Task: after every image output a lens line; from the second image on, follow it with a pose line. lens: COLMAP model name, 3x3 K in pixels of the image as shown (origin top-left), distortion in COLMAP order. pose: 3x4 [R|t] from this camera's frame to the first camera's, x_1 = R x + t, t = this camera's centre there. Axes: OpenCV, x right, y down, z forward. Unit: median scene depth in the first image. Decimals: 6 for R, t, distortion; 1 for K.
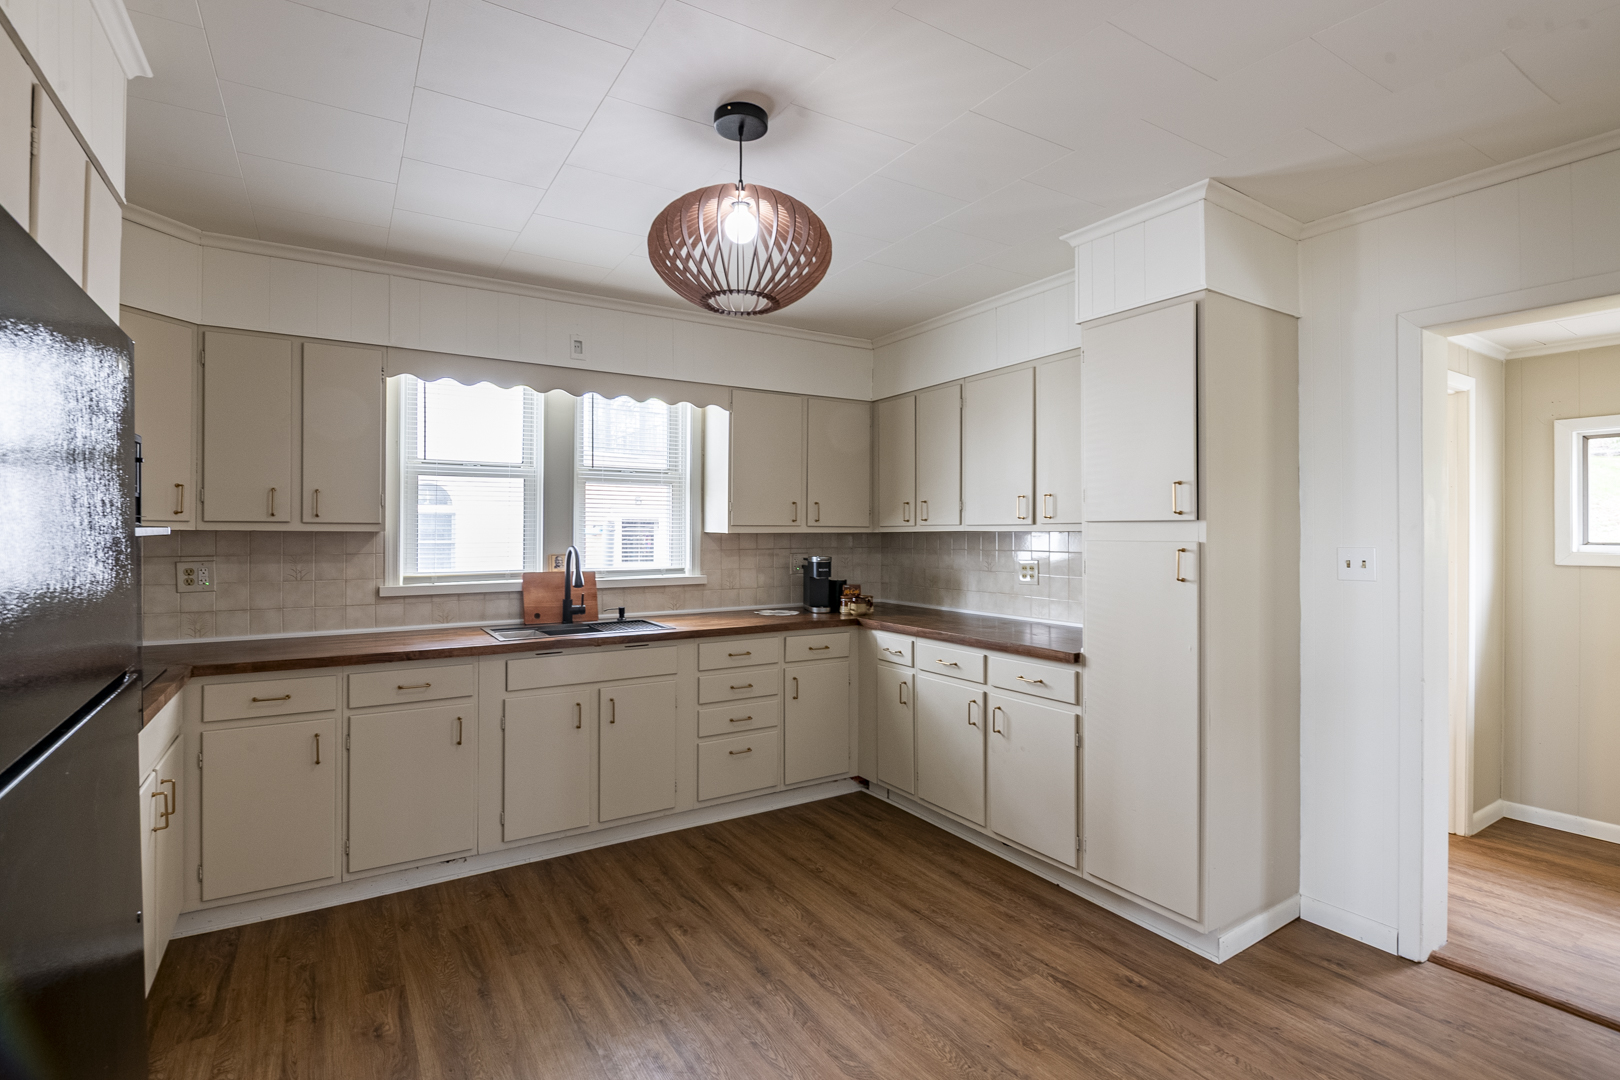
lens RADIAL K [[754.3, 0, 799.5], [0, 754.3, 538.2], [0, 0, 1]] dist [-0.000073, -0.007188]
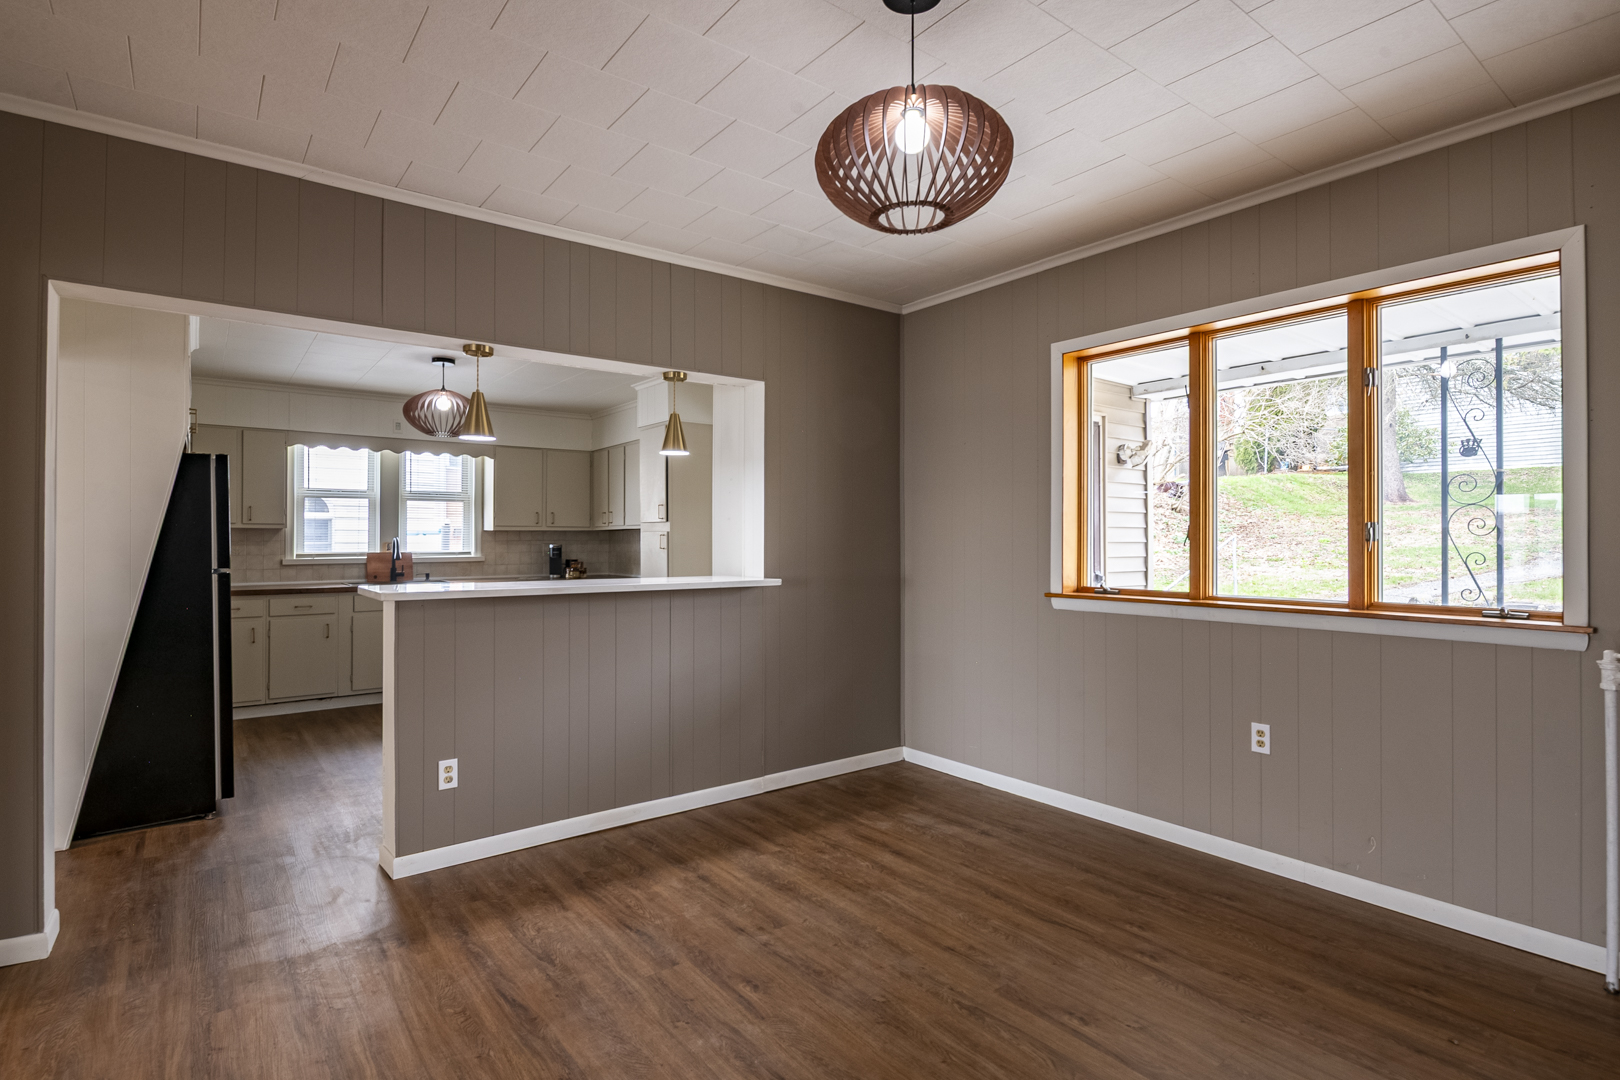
lens RADIAL K [[796.6, 0, 796.1], [0, 796.6, 542.0], [0, 0, 1]] dist [-0.002294, -0.004569]
pose [[0.996014, -0.003636, 0.089126, 0.507755], [0.004138, 0.999977, -0.005447, 0.038040], [-0.089104, 0.005794, 0.996005, -1.025107]]
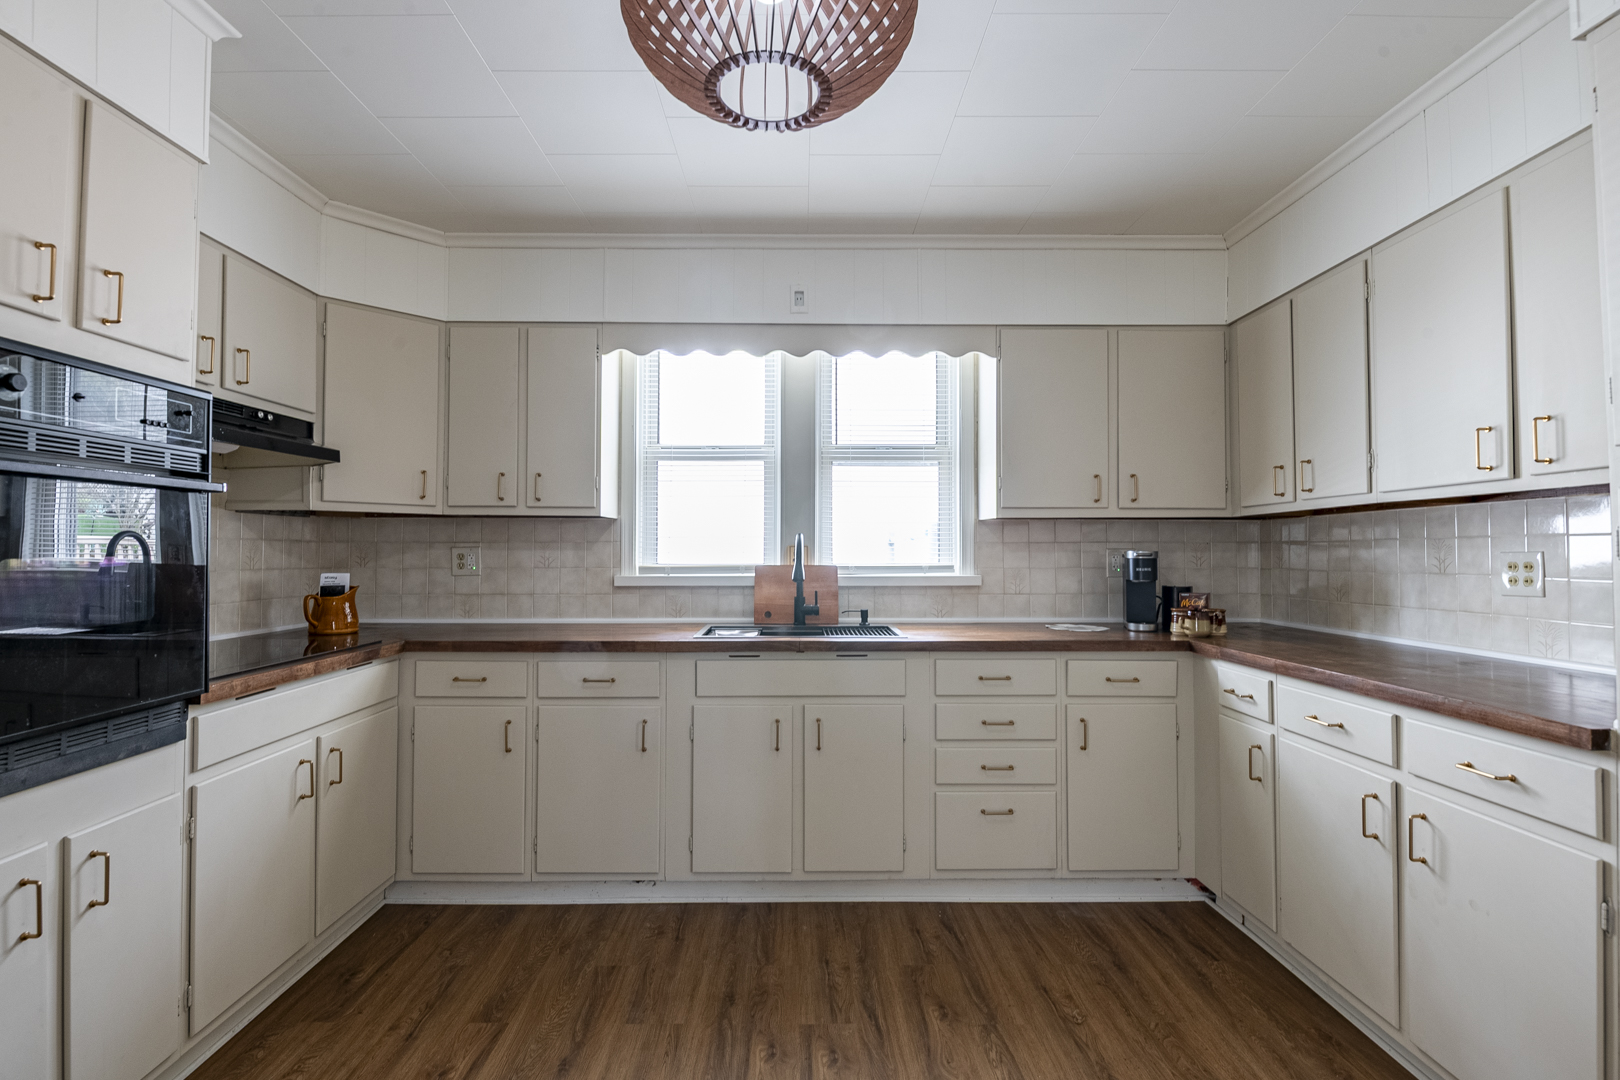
lens RADIAL K [[754.3, 0, 814.2], [0, 754.3, 536.9], [0, 0, 1]] dist [-0.000073, -0.007188]
pose [[0.858271, -0.011467, -0.513068, 0.160619], [-0.003894, 0.999576, -0.028853, 0.041342], [0.513181, 0.026762, 0.857863, 0.299485]]
